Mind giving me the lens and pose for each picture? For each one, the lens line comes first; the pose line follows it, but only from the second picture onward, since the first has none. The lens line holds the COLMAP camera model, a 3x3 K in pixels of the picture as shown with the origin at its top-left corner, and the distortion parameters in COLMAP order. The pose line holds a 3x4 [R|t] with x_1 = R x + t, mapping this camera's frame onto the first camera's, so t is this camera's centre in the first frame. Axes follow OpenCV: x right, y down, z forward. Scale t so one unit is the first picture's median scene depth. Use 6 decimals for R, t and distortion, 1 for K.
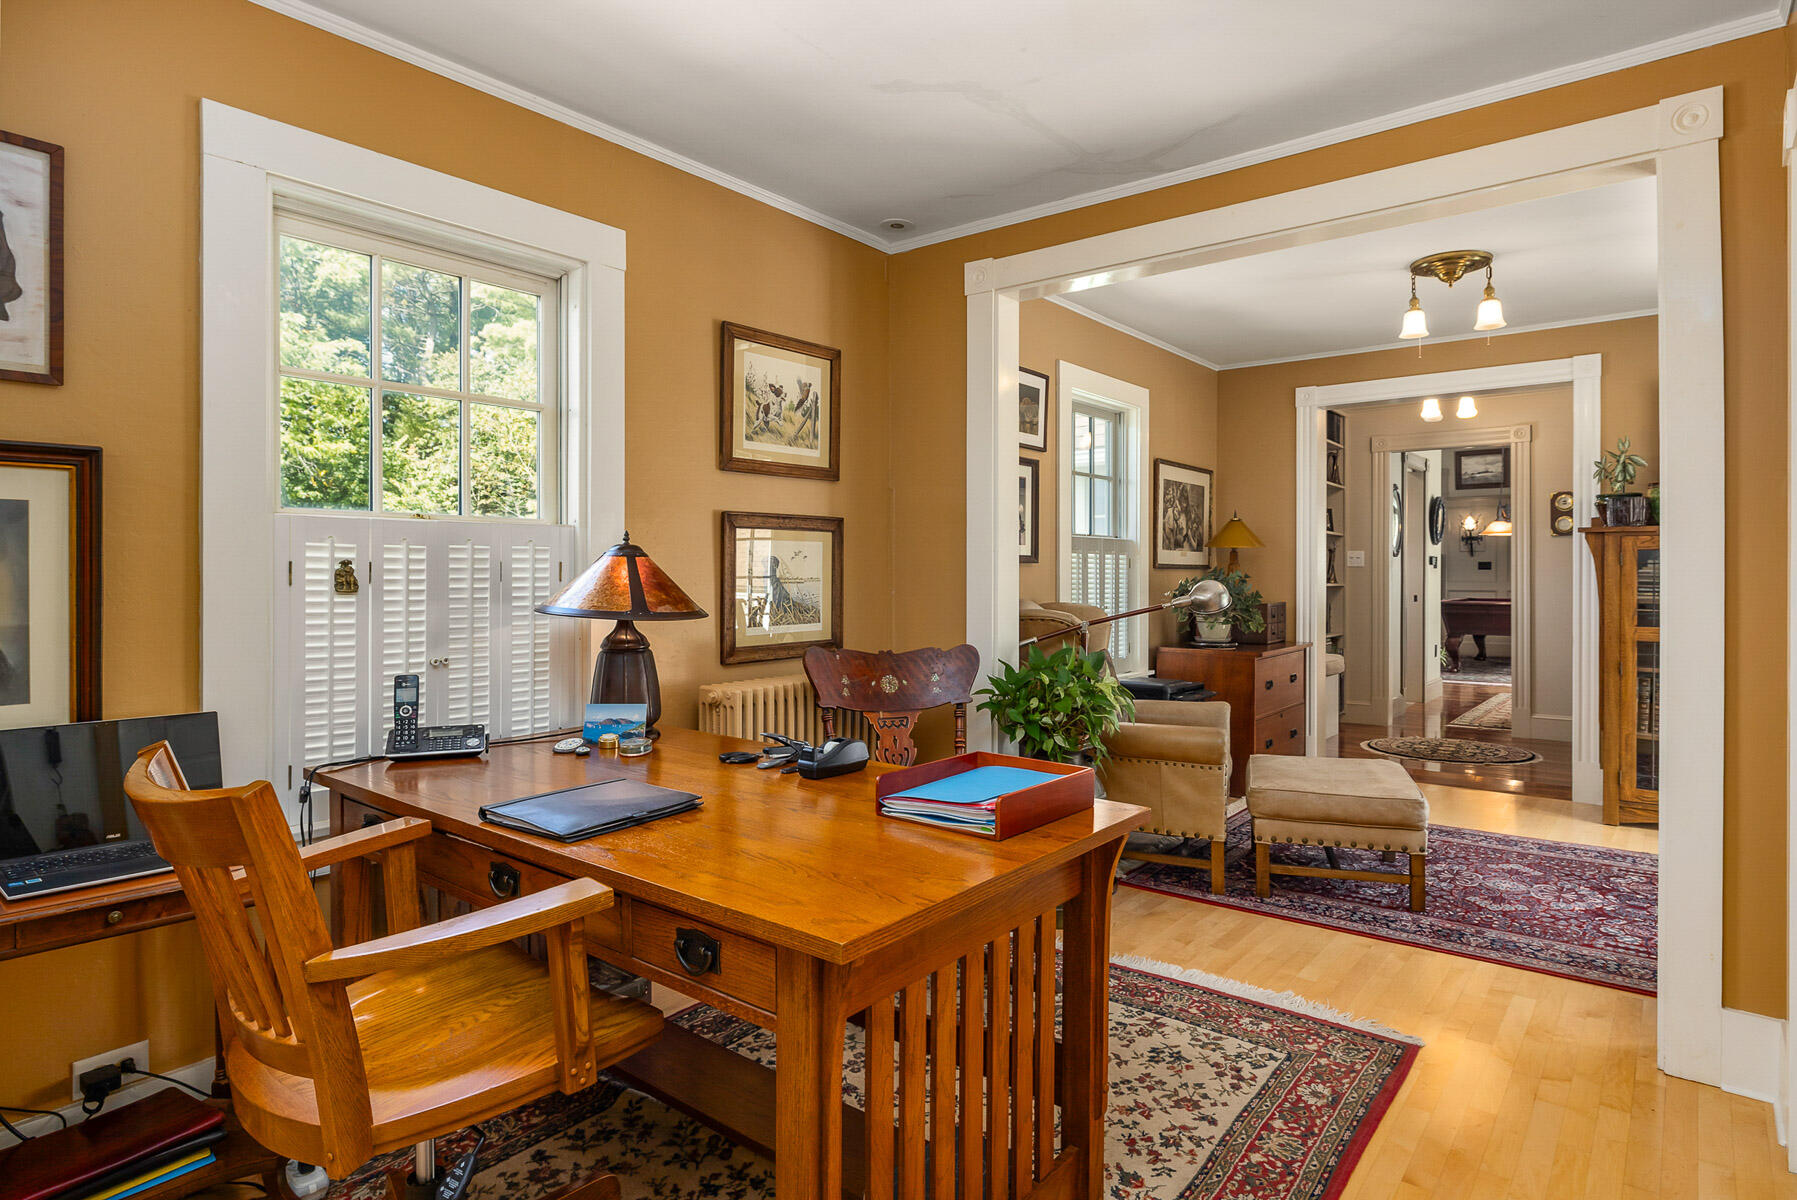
lens RADIAL K [[990.0, 0, 897.4], [0, 990.0, 578.9], [0, 0, 1]] dist [-0.001694, 0.001158]
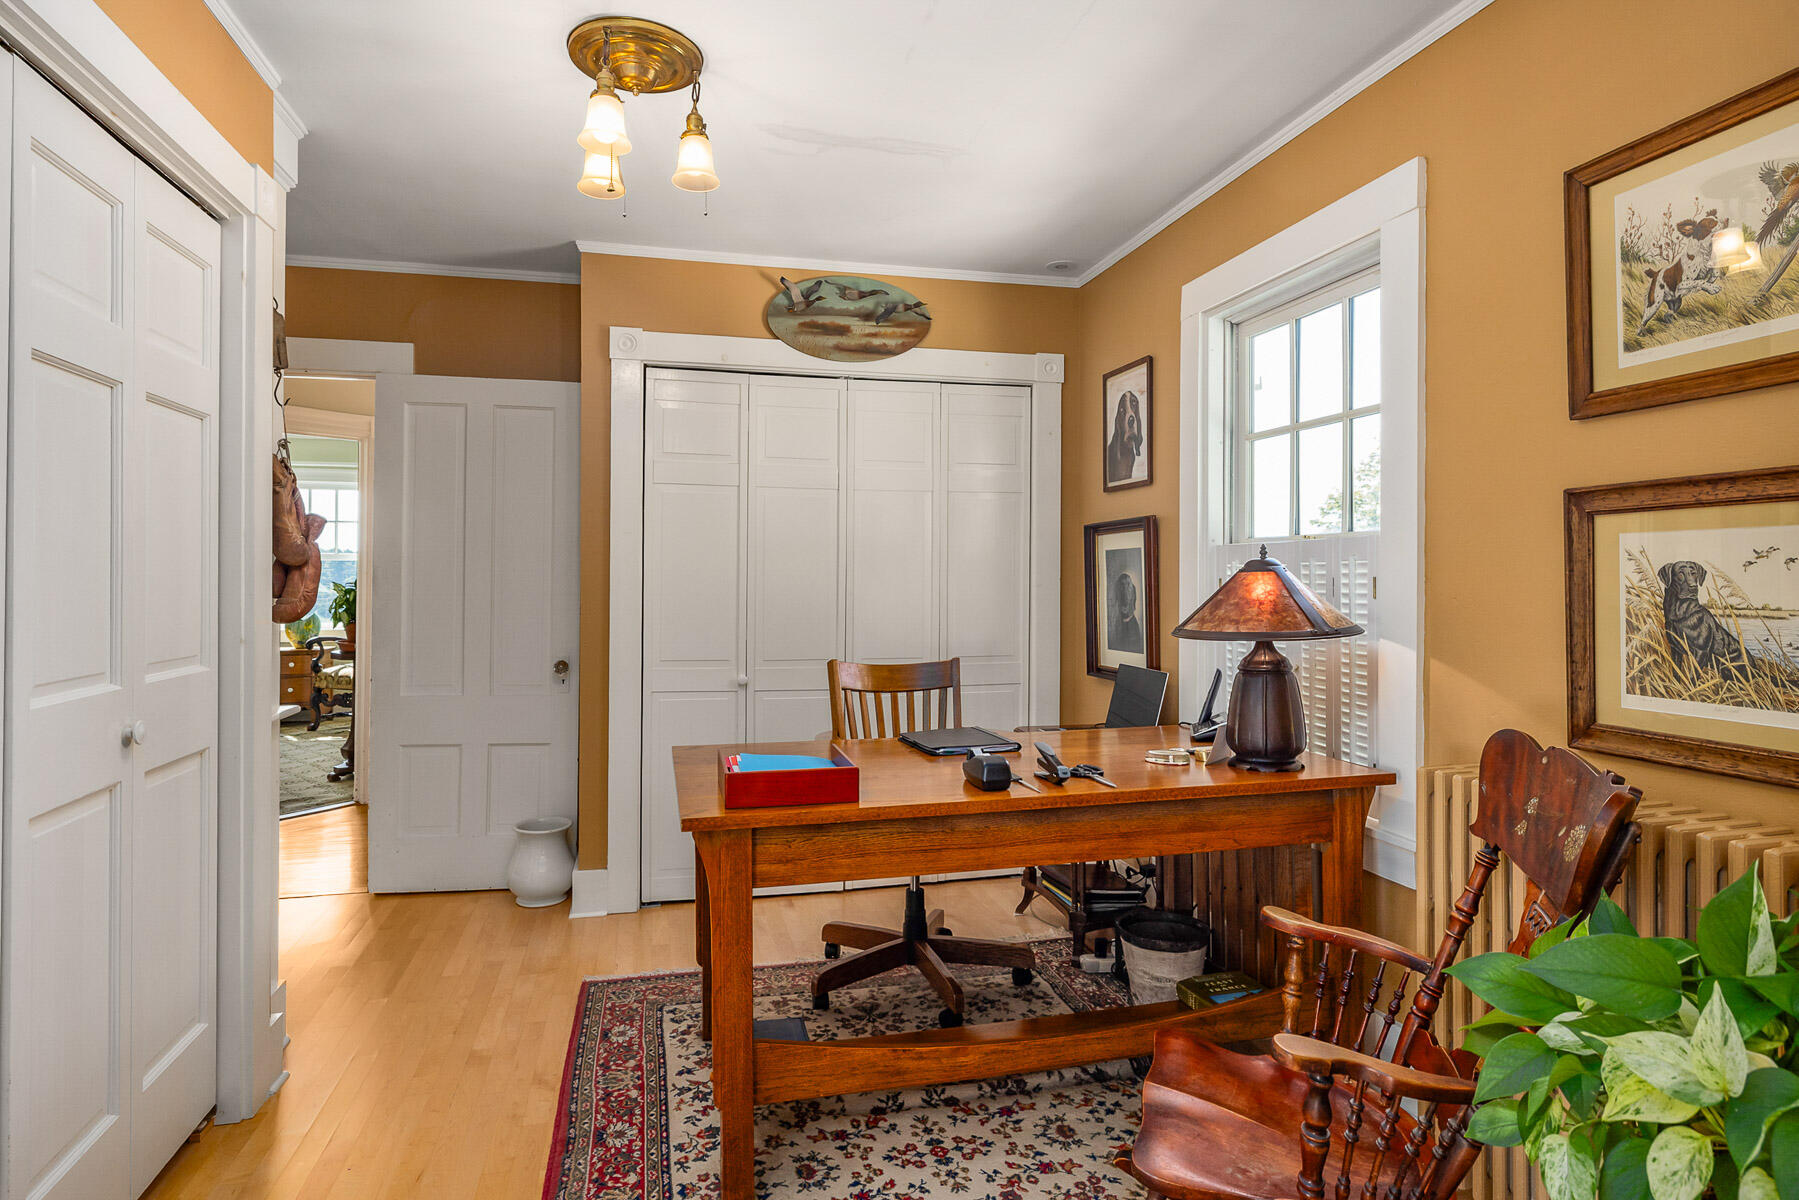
lens RADIAL K [[991.1, 0, 898.4], [0, 991.1, 578.8], [0, 0, 1]] dist [-0.001694, 0.001158]
pose [[-0.602319, -0.004828, -0.798241, 0.672430], [-0.012013, 0.999923, 0.003017, -0.016121], [0.798165, 0.011407, -0.602331, 1.295598]]
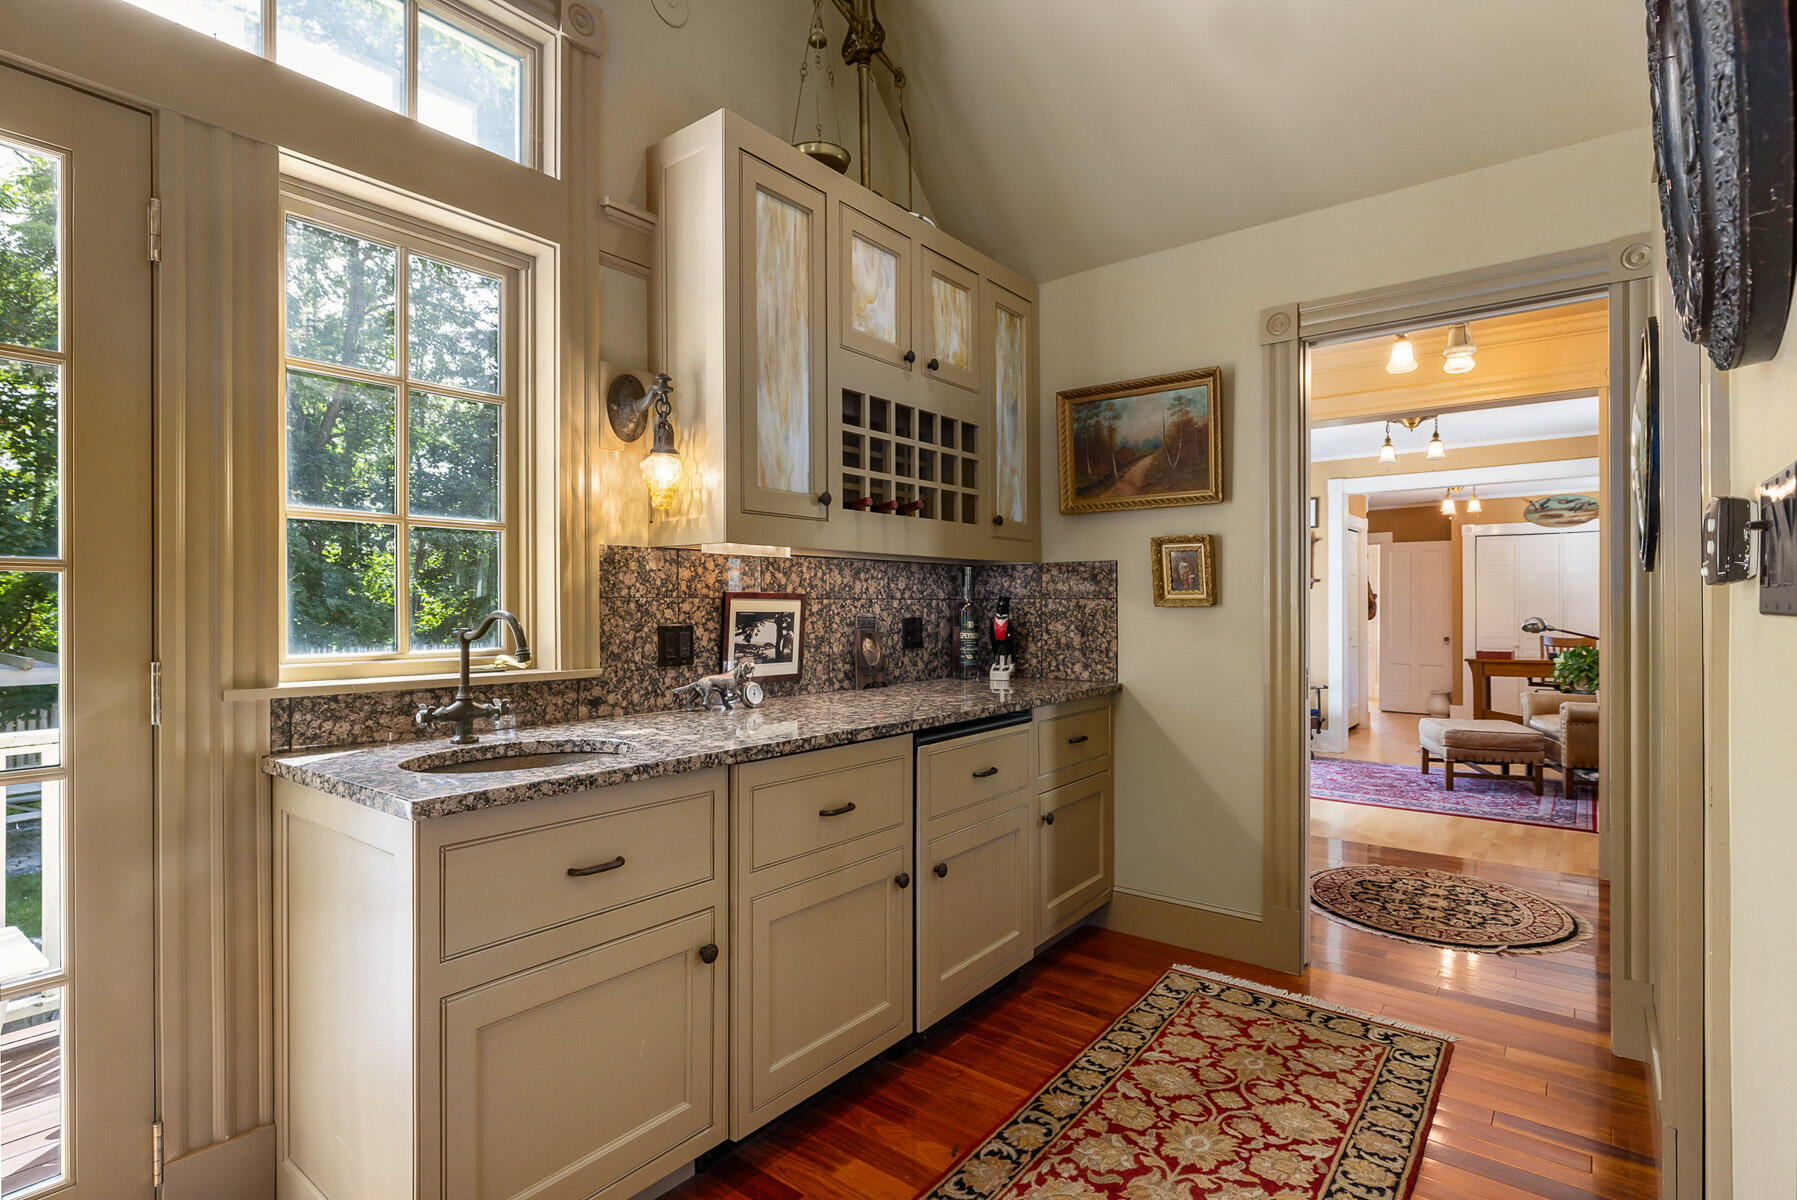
lens RADIAL K [[910.7, 0, 898.5], [0, 910.7, 600.0], [0, 0, 1]] dist [0.002113, 0.000540]
pose [[-0.999797, -0.000223, -0.020127, 2.157251], [-0.000189, 0.999999, -0.001682, -0.036913], [0.020127, -0.001678, -0.999796, 3.755522]]
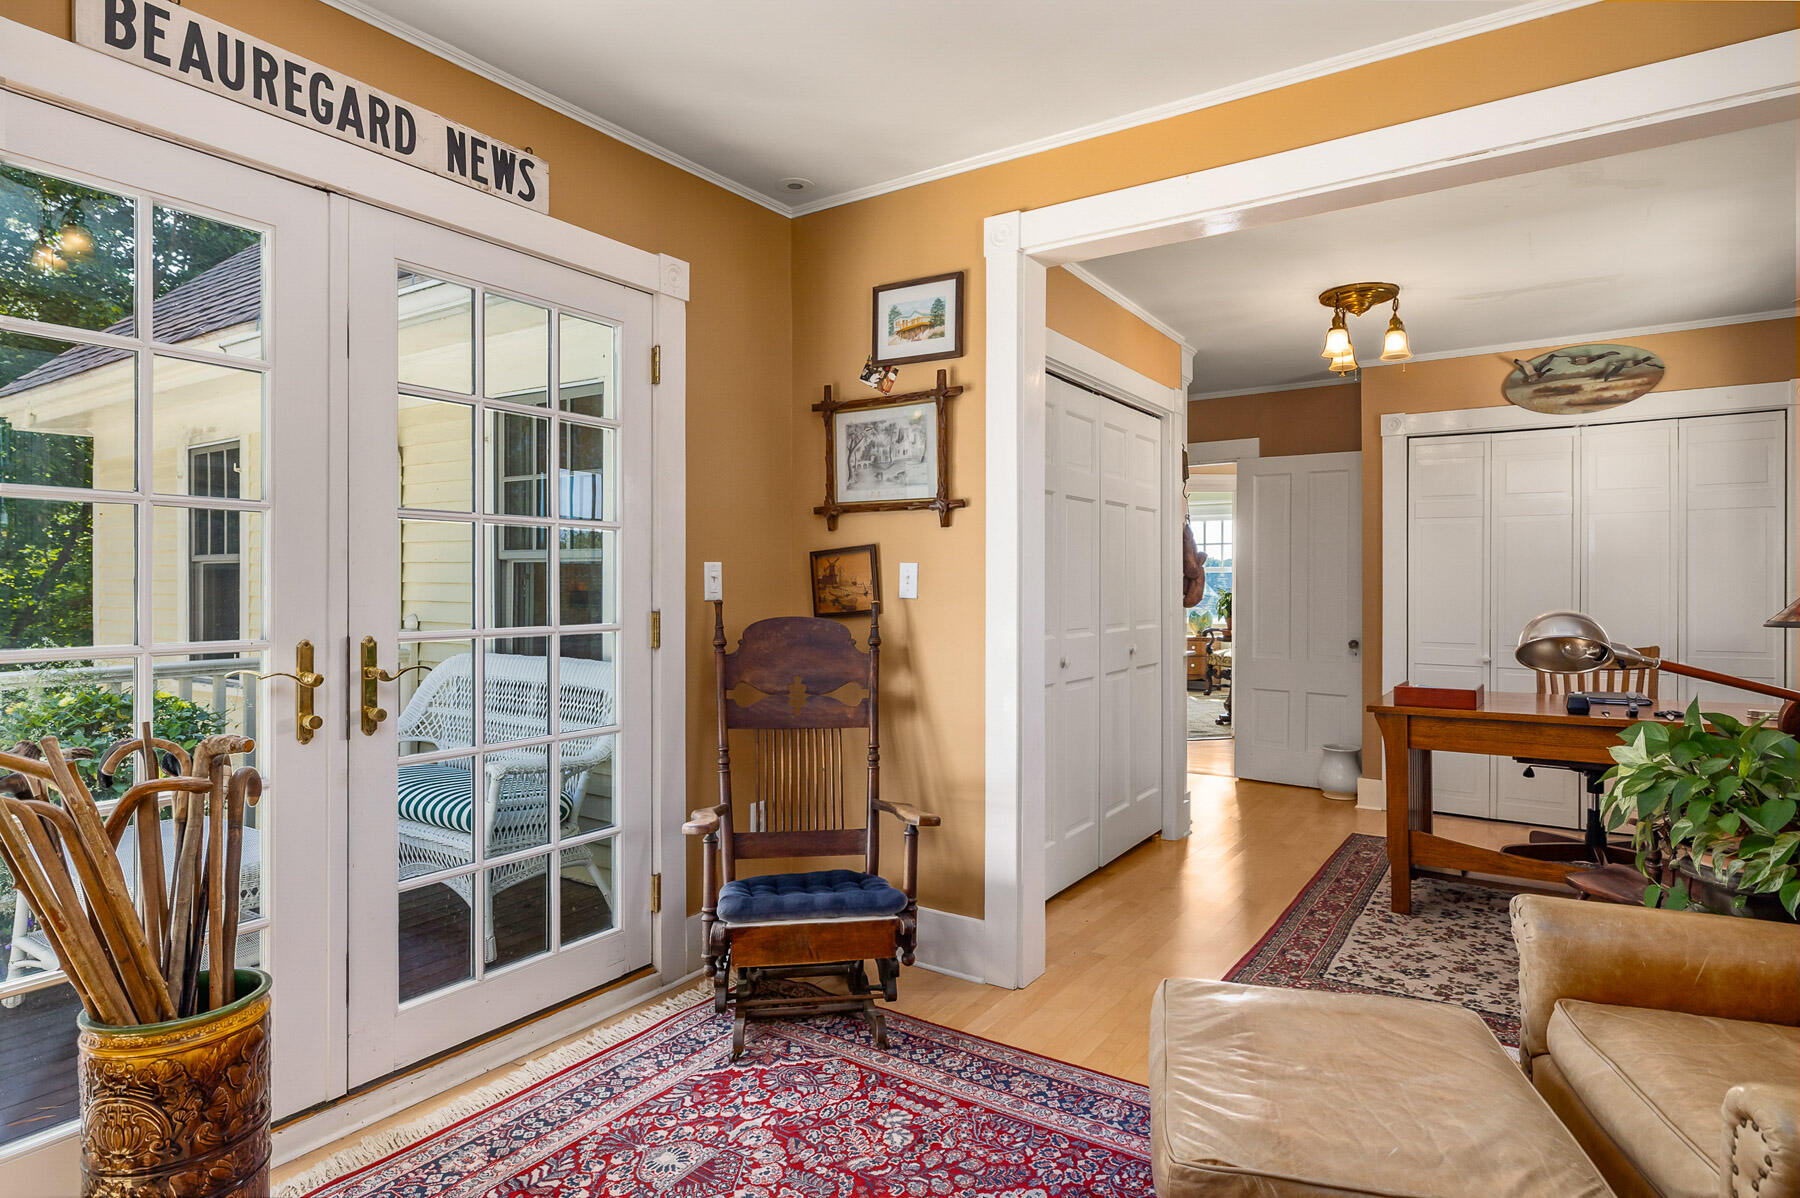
lens RADIAL K [[991.7, 0, 898.9], [0, 991.7, 577.8], [0, 0, 1]] dist [-0.001694, 0.001158]
pose [[-0.996369, -0.002207, -0.085109, 0.966324], [-0.002246, 0.999997, 0.000361, -0.020253], [0.085108, 0.000551, -0.996372, 2.055548]]
